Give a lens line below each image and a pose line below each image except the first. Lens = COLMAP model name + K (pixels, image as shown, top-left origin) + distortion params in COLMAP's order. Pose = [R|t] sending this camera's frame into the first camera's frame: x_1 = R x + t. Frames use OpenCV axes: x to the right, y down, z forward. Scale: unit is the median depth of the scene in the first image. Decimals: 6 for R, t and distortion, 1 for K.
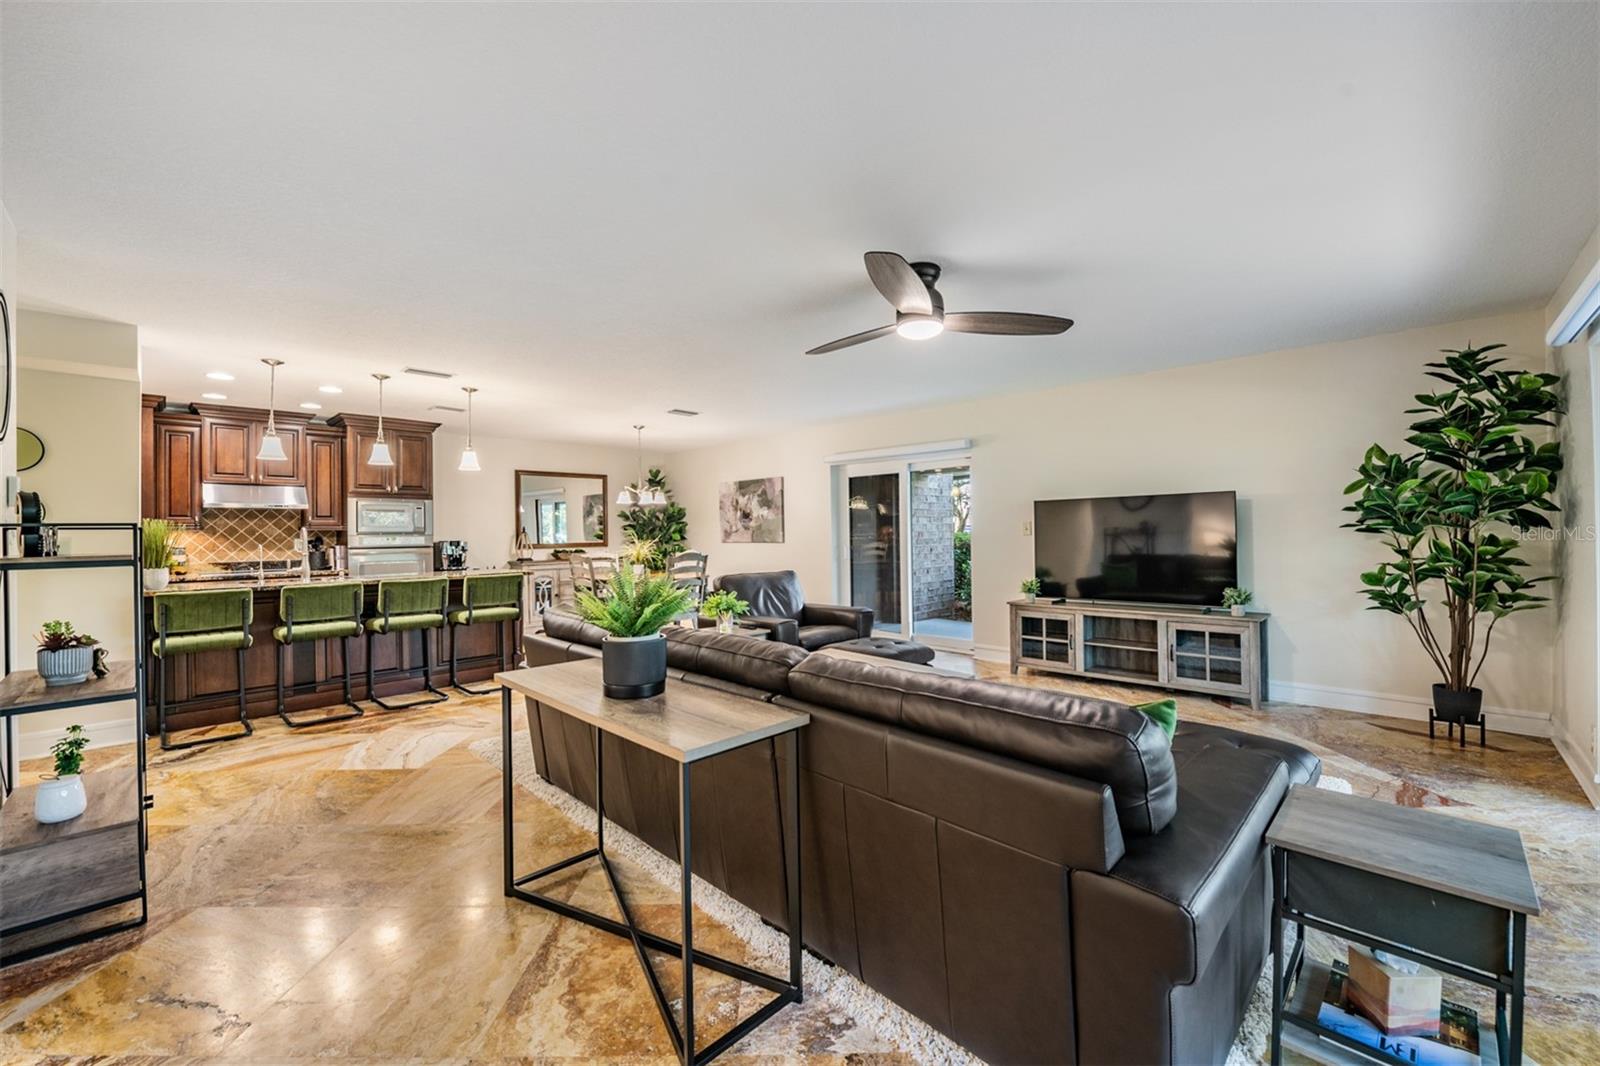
lens RADIAL K [[636.2, 0, 812.1], [0, 636.2, 524.7], [0, 0, 1]] dist [-0.014451, -0.001102]
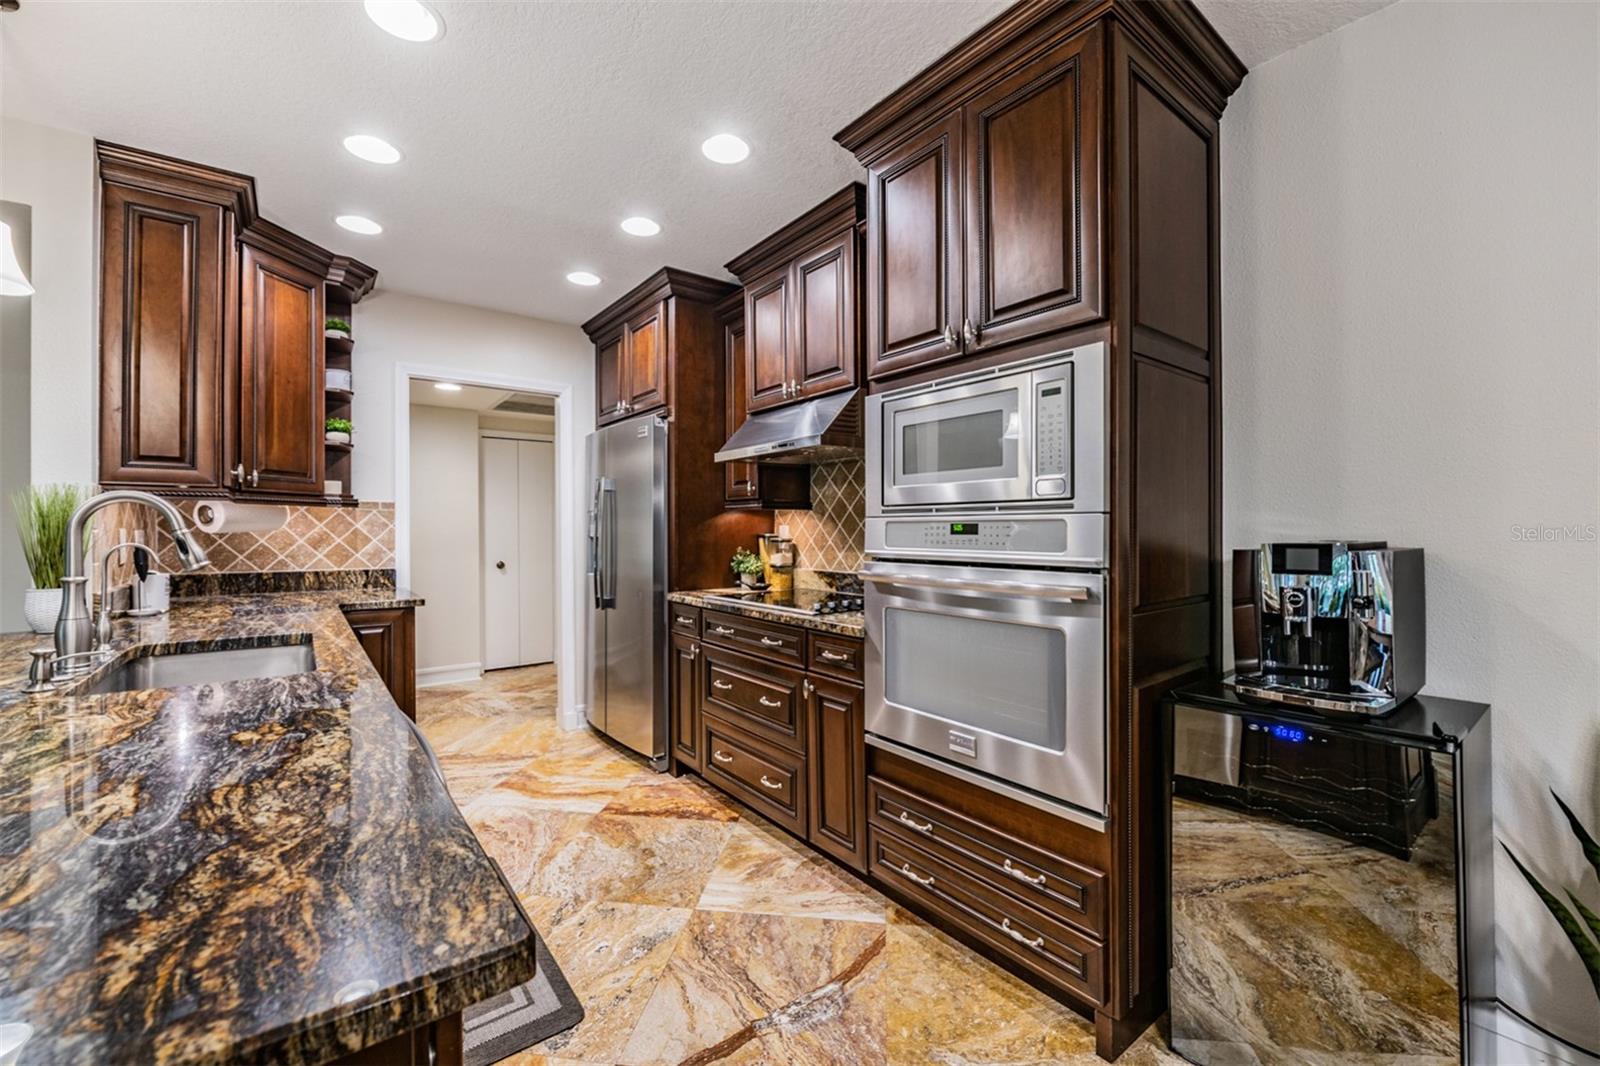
lens RADIAL K [[636.2, 0, 800.7], [0, 636.2, 531.6], [0, 0, 1]] dist [-0.014451, -0.001102]
pose [[-0.149180, 0.015536, -0.988688, -0.372658], [0.015345, 0.999793, 0.013395, 0.017807], [0.988691, -0.013173, -0.149387, 0.906472]]
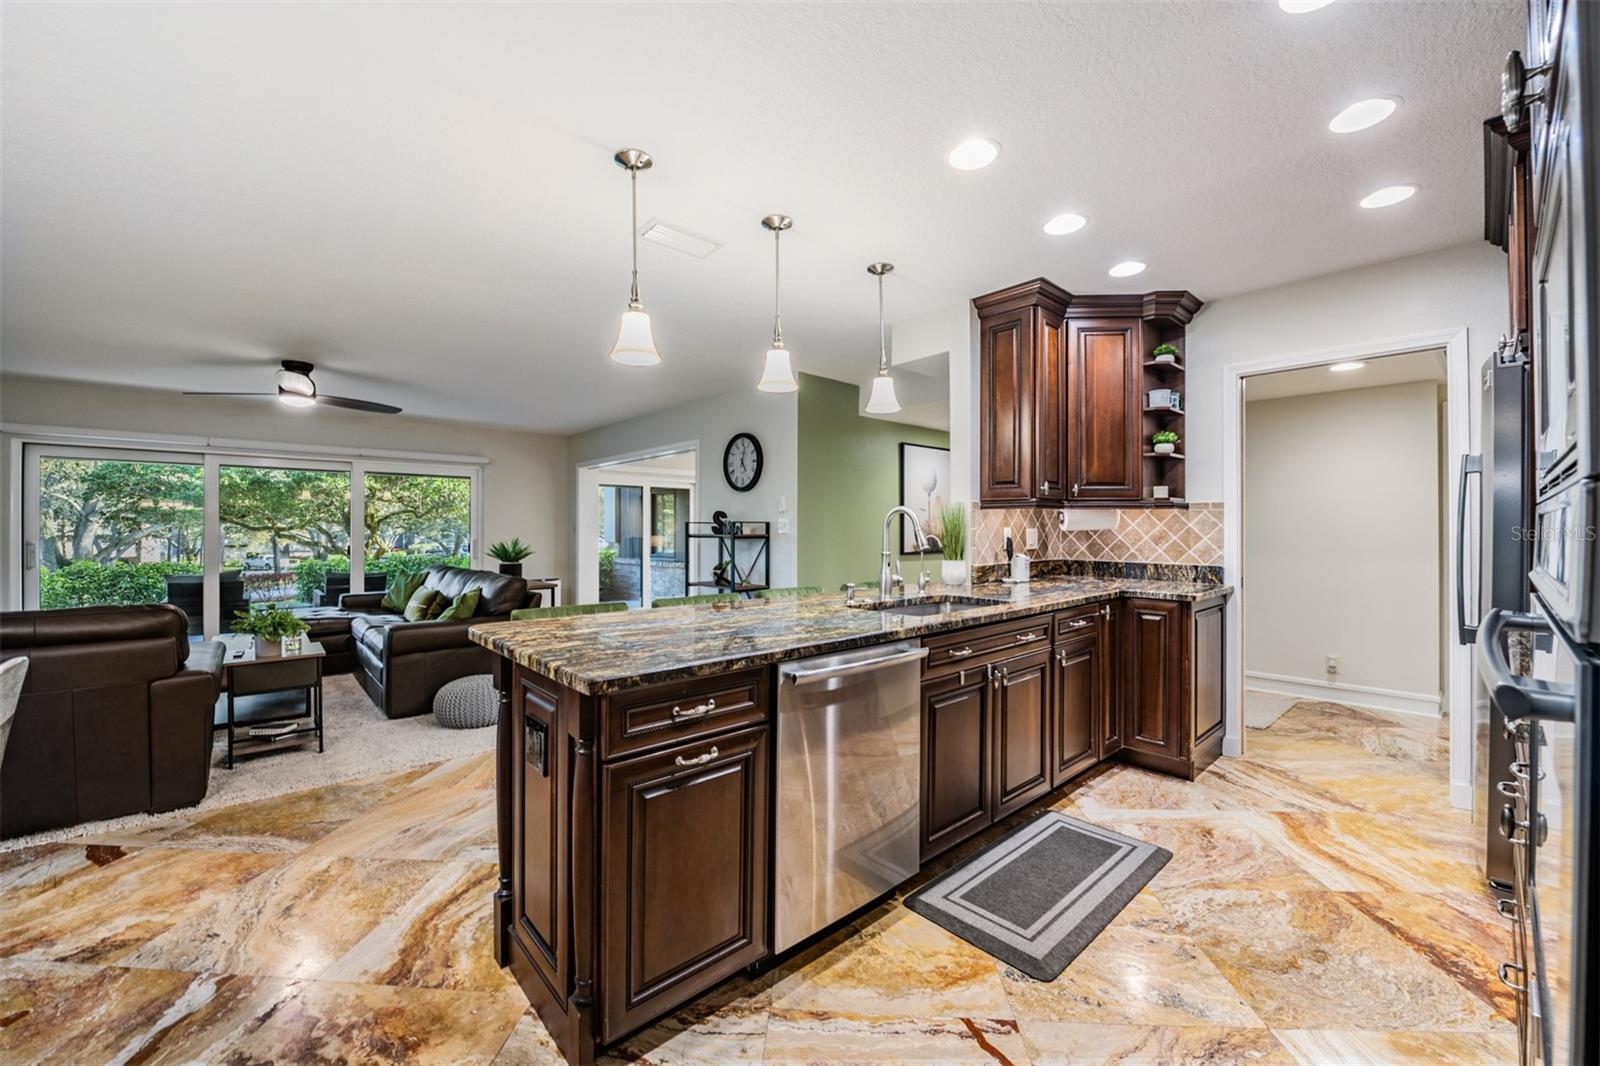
lens RADIAL K [[636.2, 0, 808.2], [0, 636.2, 535.3], [0, 0, 1]] dist [-0.014451, -0.001102]
pose [[-0.997329, 0.010560, 0.072279, -0.508005], [0.010324, 0.999940, -0.003642, 0.021502], [-0.072313, -0.002886, -0.997378, 1.042309]]
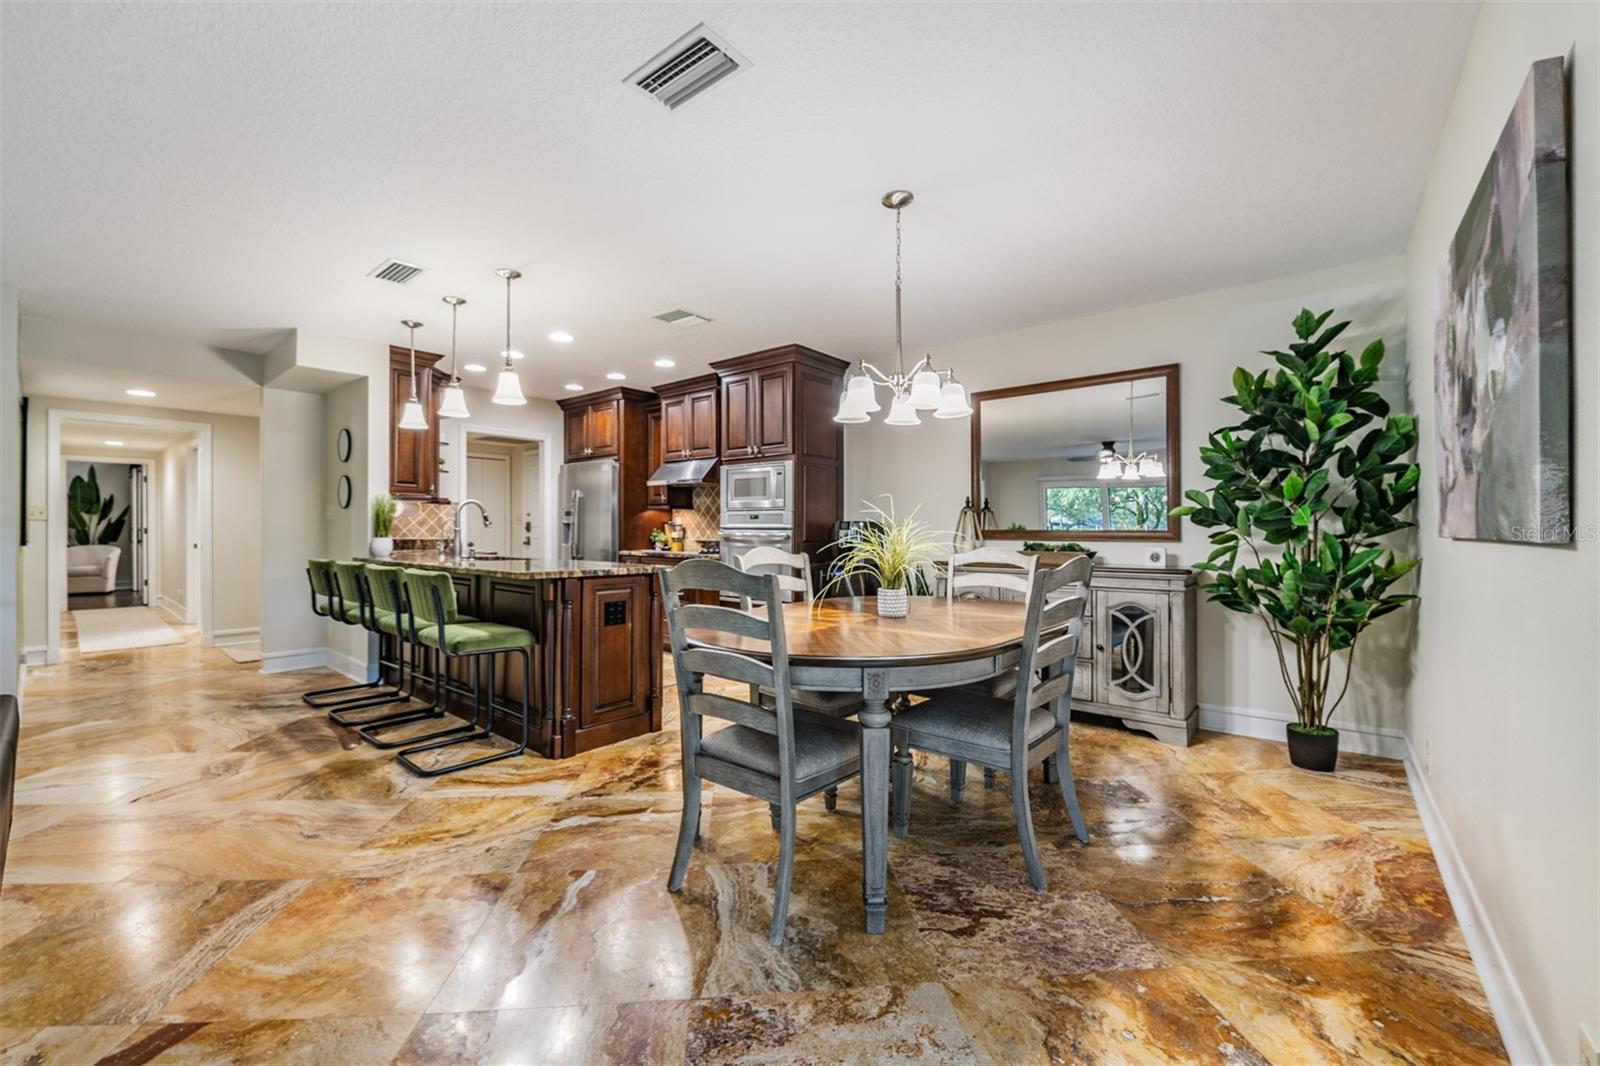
lens RADIAL K [[636.2, 0, 797.3], [0, 636.2, 533.4], [0, 0, 1]] dist [-0.014451, -0.001102]
pose [[0.069781, 0.019034, -0.997381, 0.080246], [0.006679, 0.999787, 0.019547, 0.025651], [0.997540, -0.008025, 0.069639, 0.929781]]
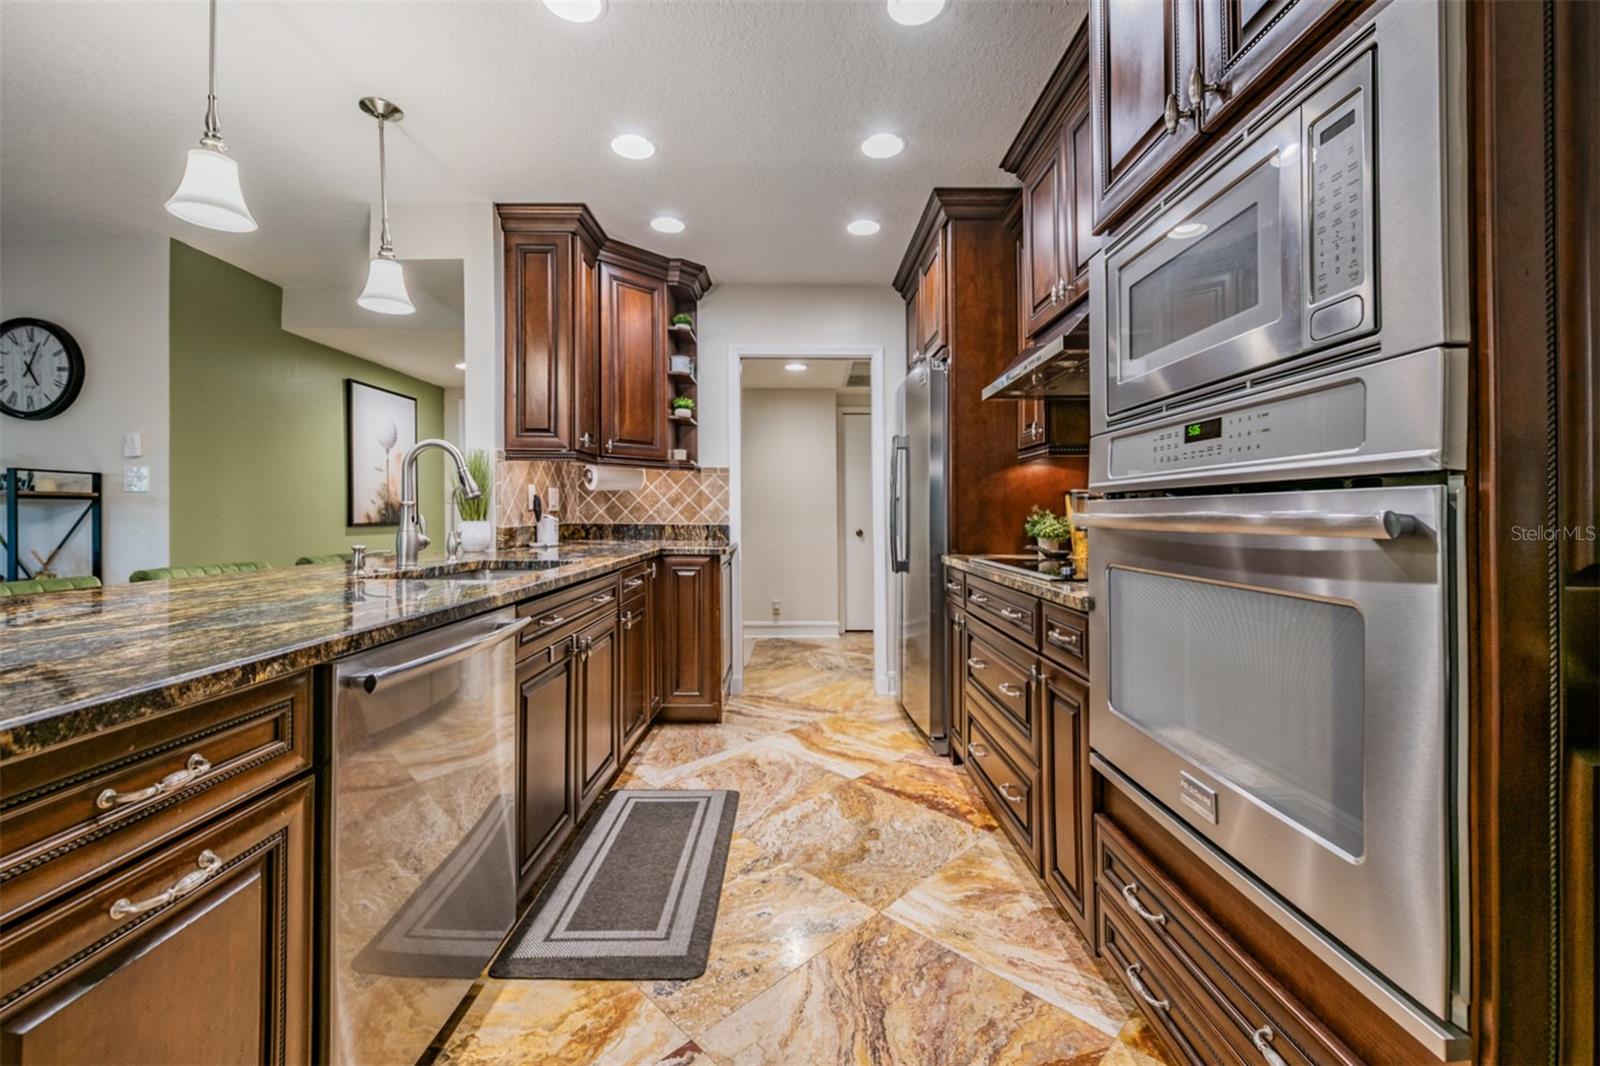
lens RADIAL K [[636.2, 0, 806.7], [0, 636.2, 518.0], [0, 0, 1]] dist [-0.014451, -0.001102]
pose [[-0.716097, 0.013724, -0.697866, -0.459915], [0.013772, 0.999890, 0.005531, 0.038569], [0.697865, -0.005650, -0.716207, 0.971492]]
